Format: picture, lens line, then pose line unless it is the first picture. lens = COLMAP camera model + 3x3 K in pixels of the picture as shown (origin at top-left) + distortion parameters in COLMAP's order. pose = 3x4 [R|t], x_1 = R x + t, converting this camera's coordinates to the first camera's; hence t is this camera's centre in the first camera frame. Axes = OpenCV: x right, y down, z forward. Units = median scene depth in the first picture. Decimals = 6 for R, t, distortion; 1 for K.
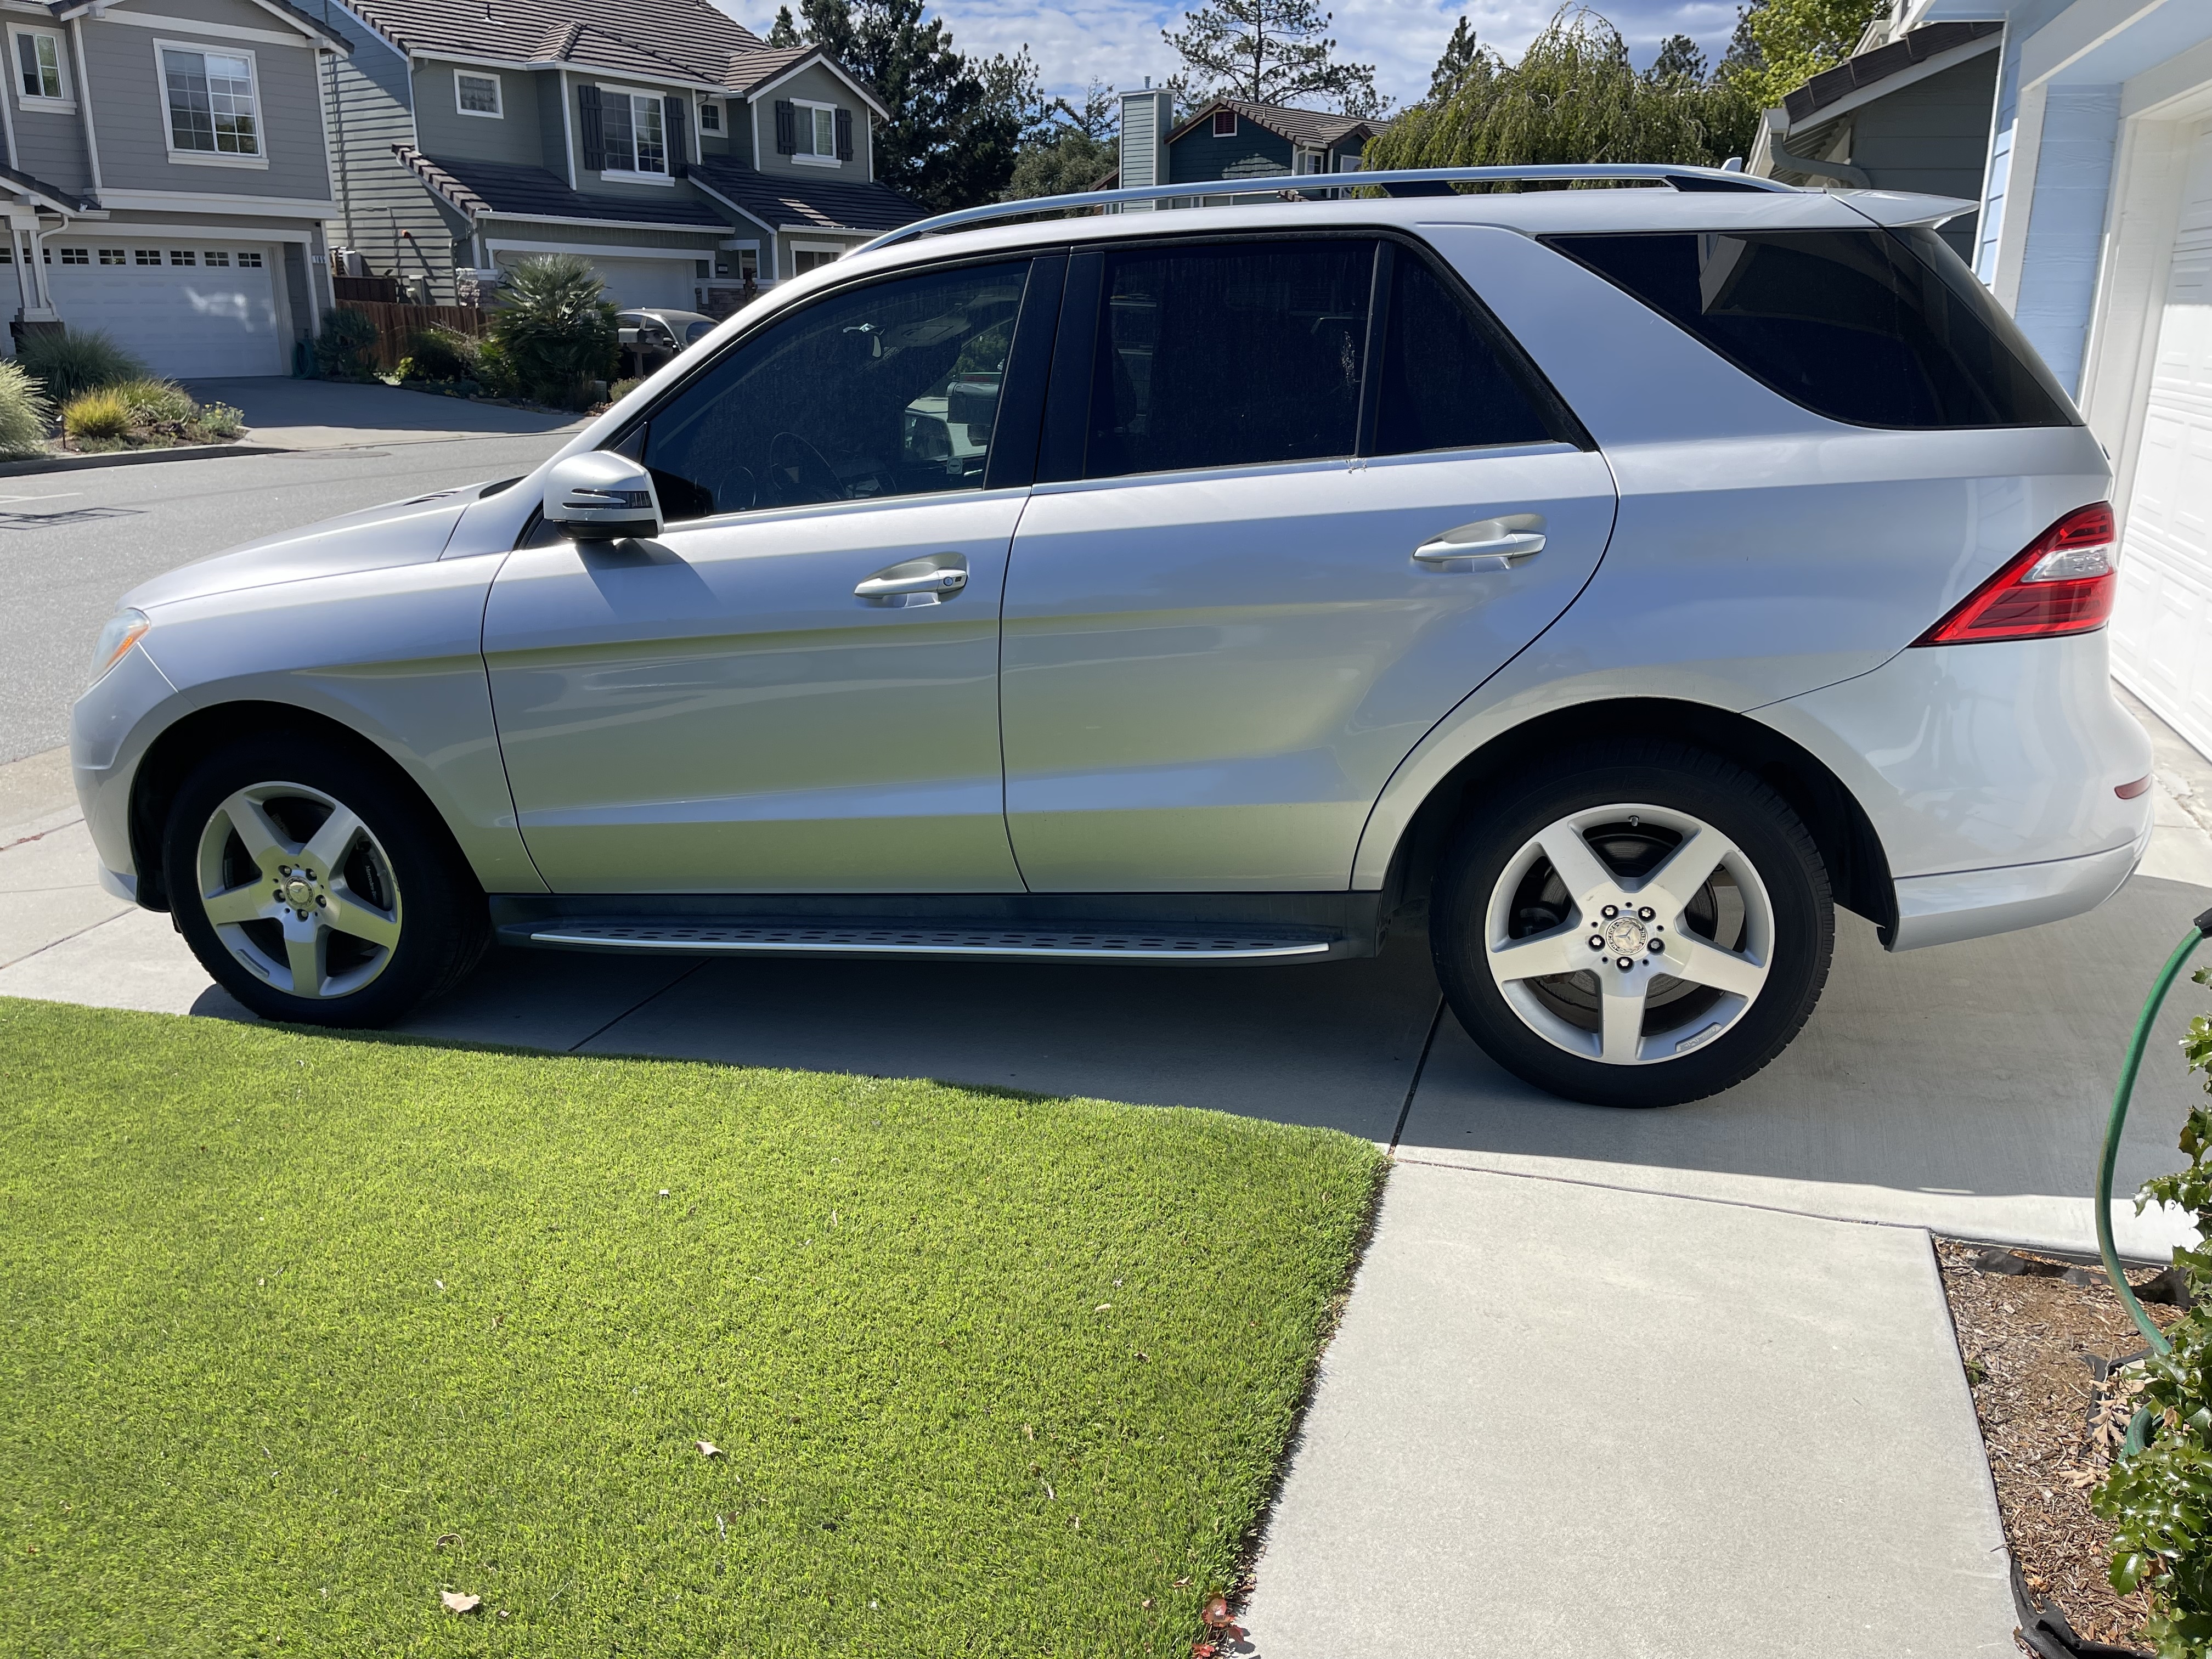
lens RADIAL K [[1587.9, 0, 1106.0], [0, 1587.9, 829.5], [0, 0, 1]] dist [0.007836, 0.005232]
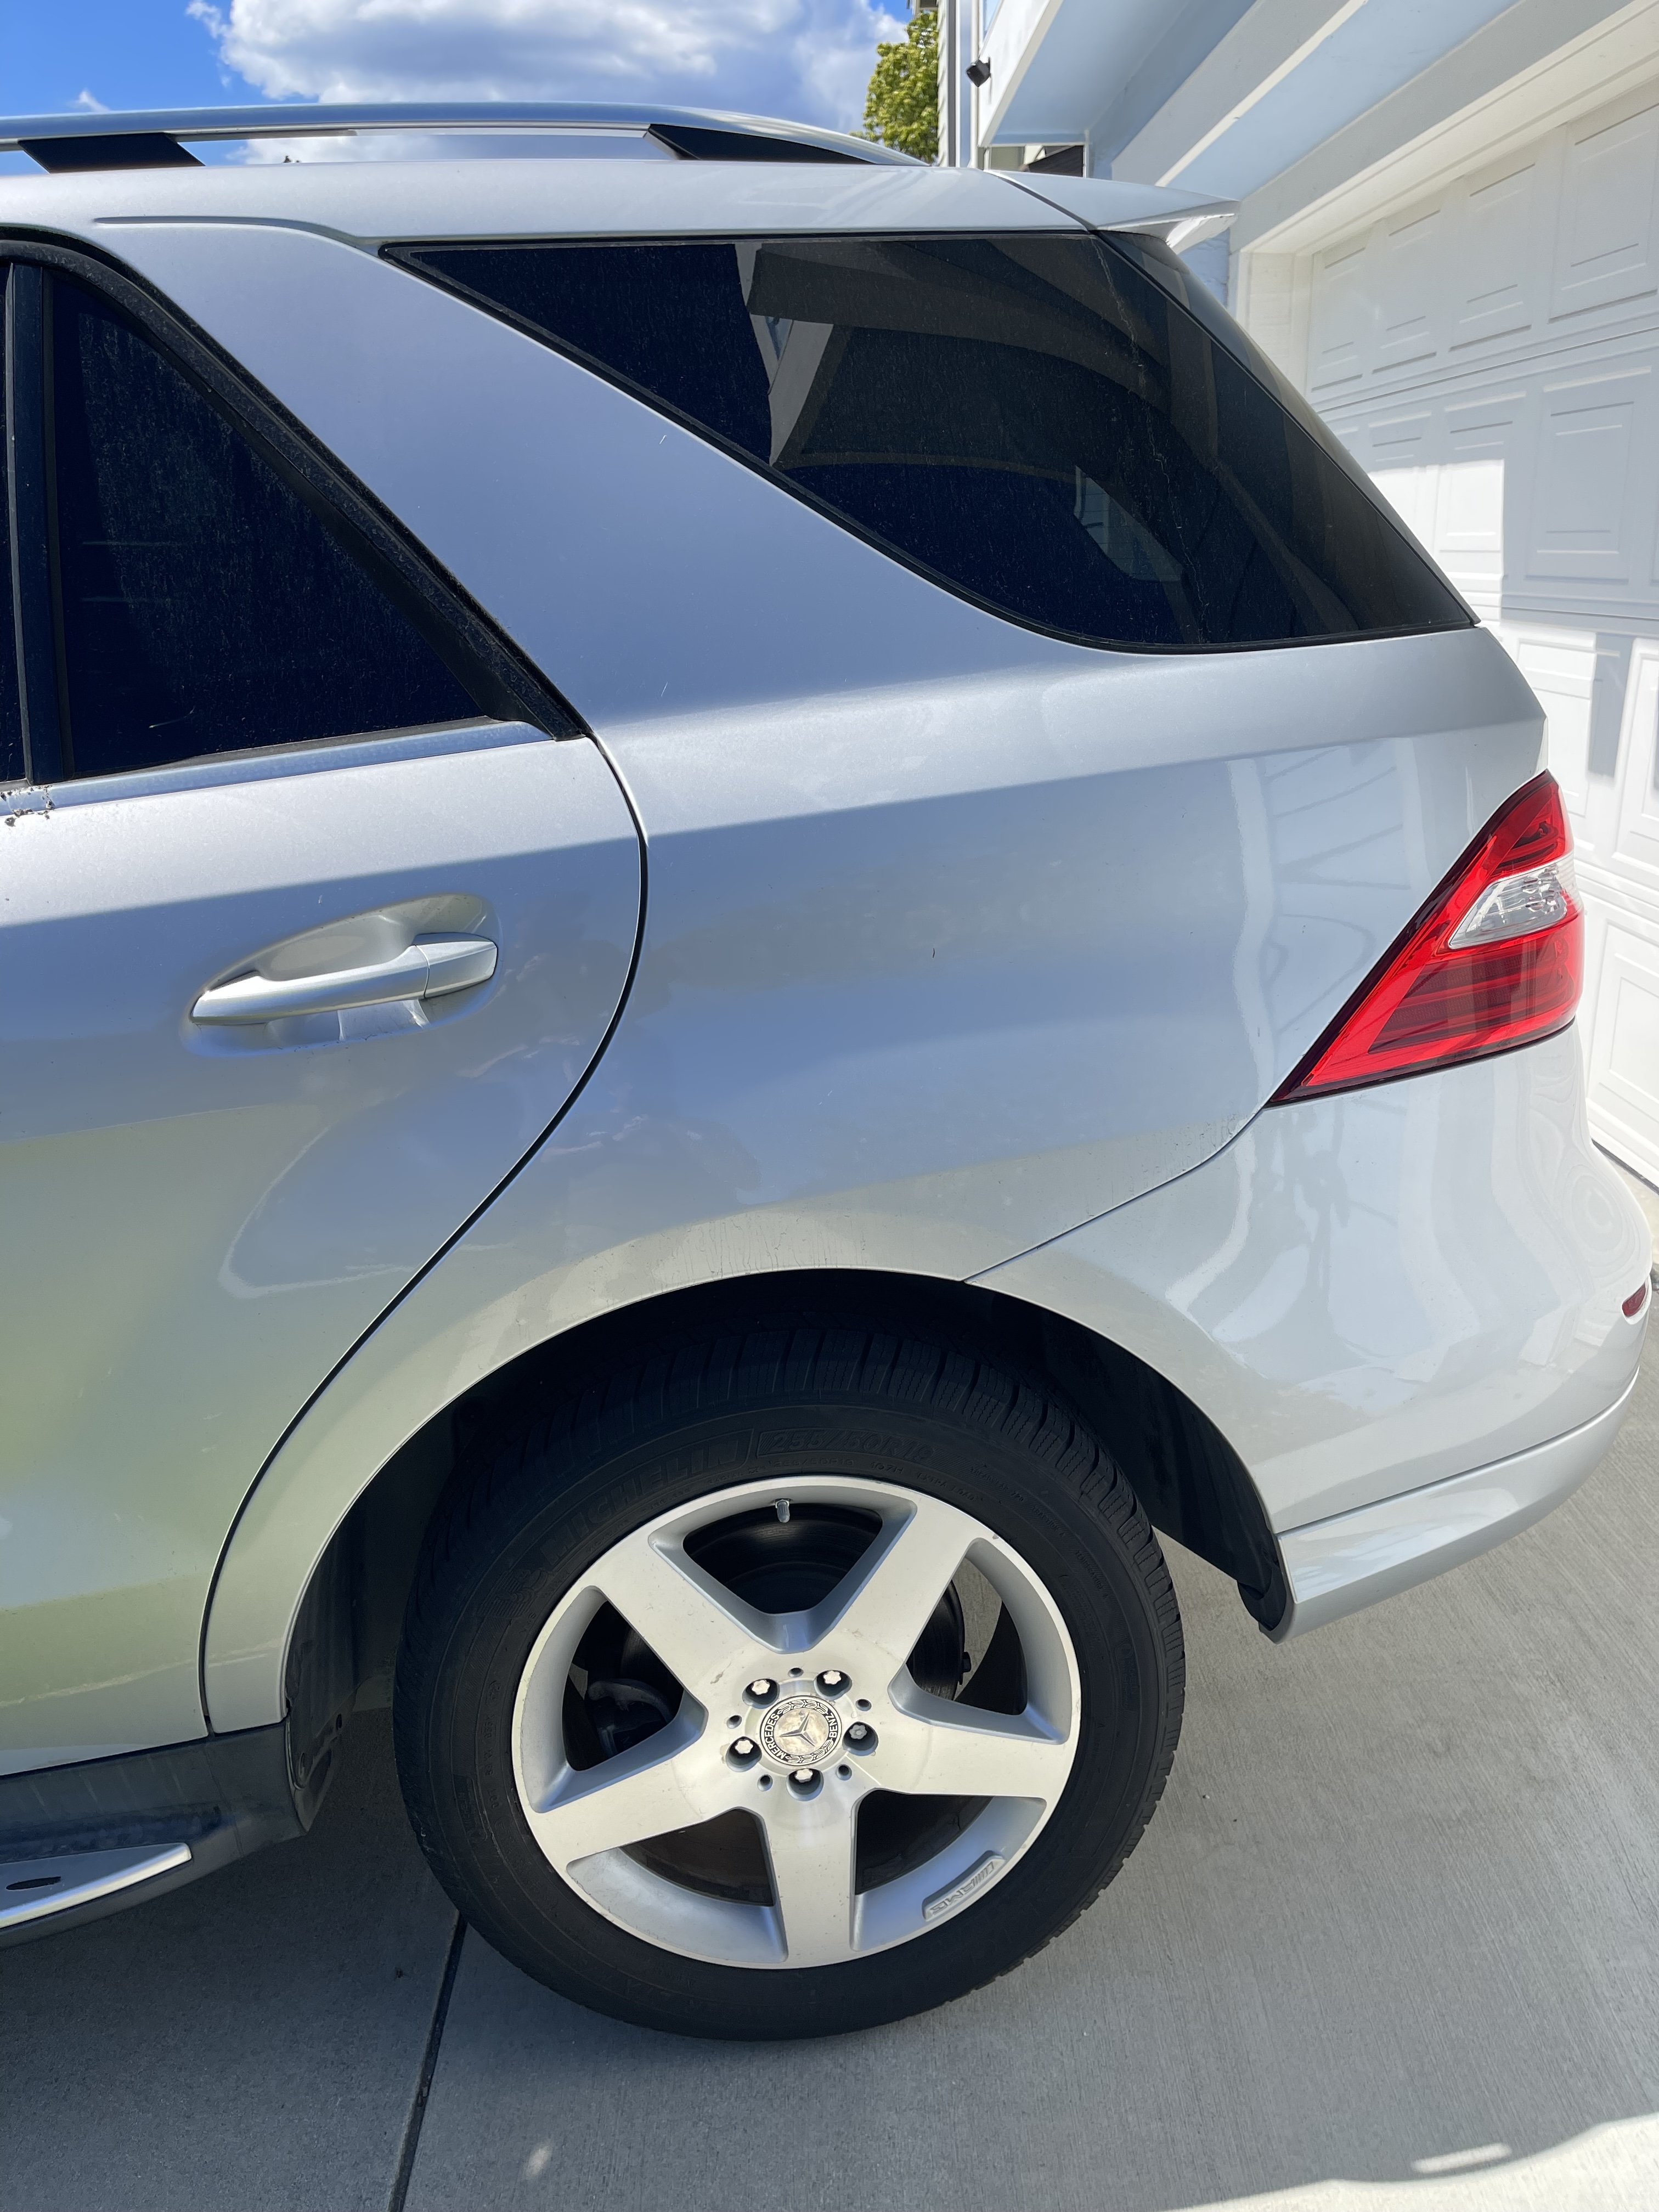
lens RADIAL K [[1587.9, 0, 829.5], [0, 1587.9, 1106.0], [0, 0, 1]] dist [0.007836, 0.005232]
pose [[0.942192, -0.133585, 0.307293, 0.213321], [0.131411, 0.990937, 0.027856, -0.134225], [-0.308229, 0.014136, 0.951207, 0.536423]]
